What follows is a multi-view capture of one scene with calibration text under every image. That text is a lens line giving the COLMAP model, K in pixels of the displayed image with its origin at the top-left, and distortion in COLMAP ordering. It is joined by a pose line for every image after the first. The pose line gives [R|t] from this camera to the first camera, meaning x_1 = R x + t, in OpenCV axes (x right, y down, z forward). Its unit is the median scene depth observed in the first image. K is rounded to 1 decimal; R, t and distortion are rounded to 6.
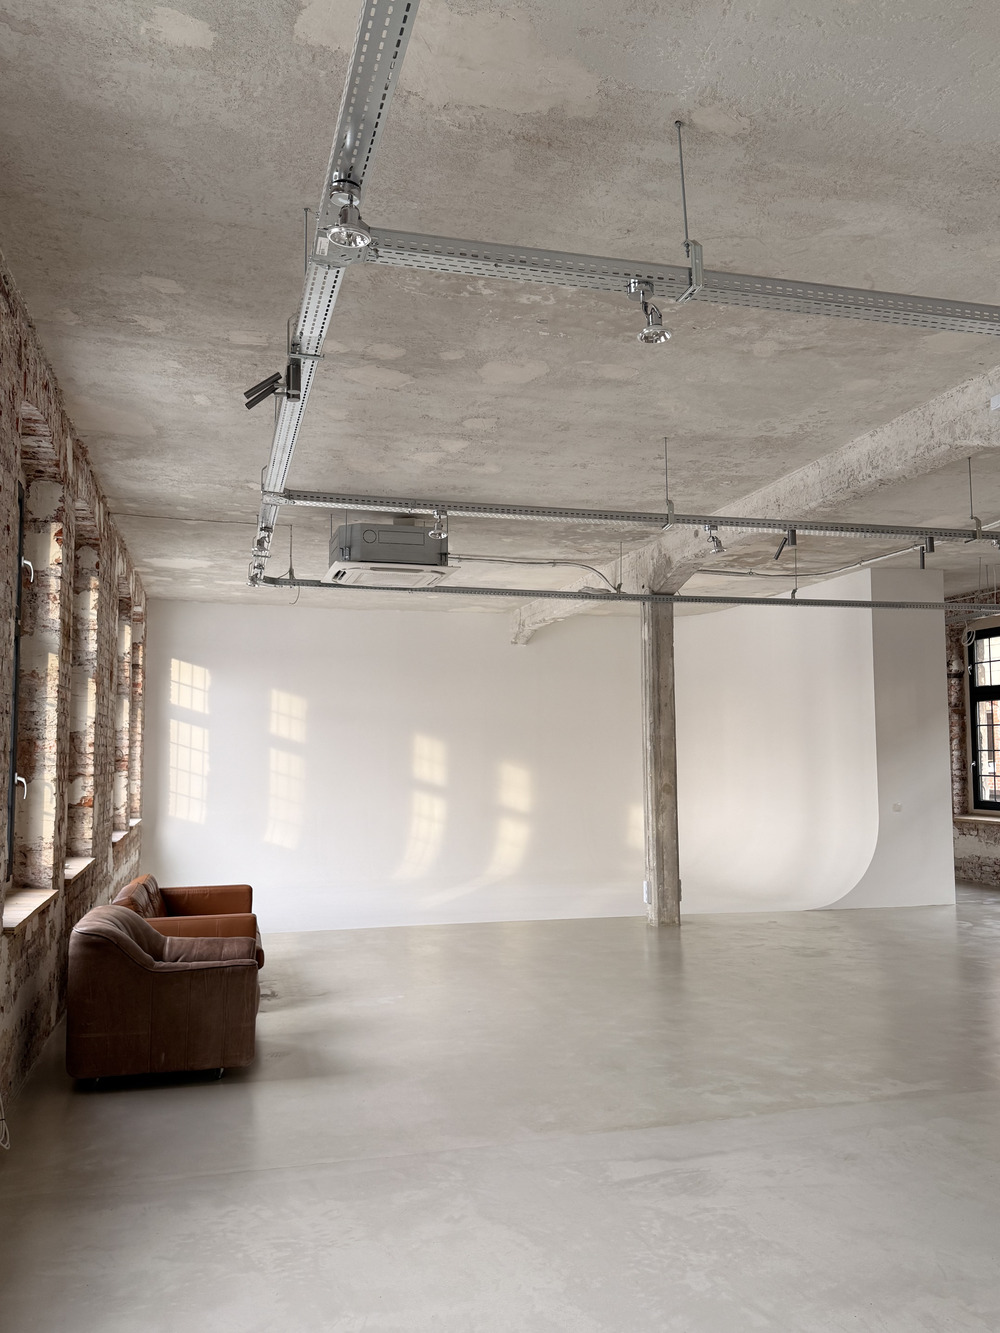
lens RADIAL K [[1043.3, 0, 500.8], [0, 1043.3, 655.3], [0, 0, 1]] dist [0.051989, -0.001510]
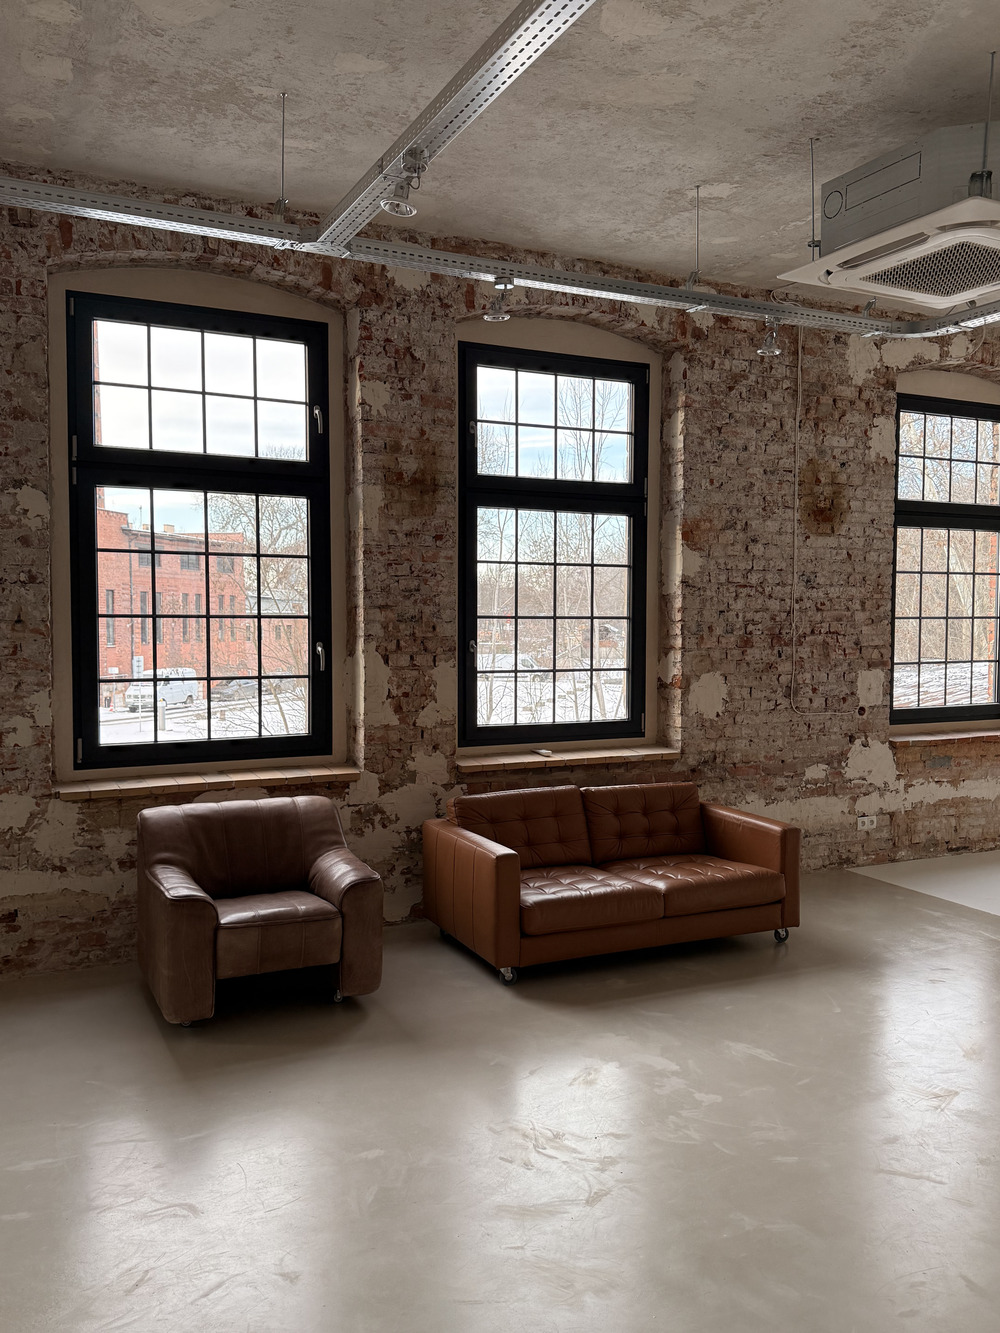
lens RADIAL K [[1075.2, 0, 503.7], [0, 1075.2, 668.4], [0, 0, 1]] dist [0.062783, -0.091333]
pose [[0.185217, 0.055418, -0.981134, 0.298302], [0.086067, 0.993657, 0.072373, 0.046367], [0.978921, -0.097848, 0.179272, 0.569762]]
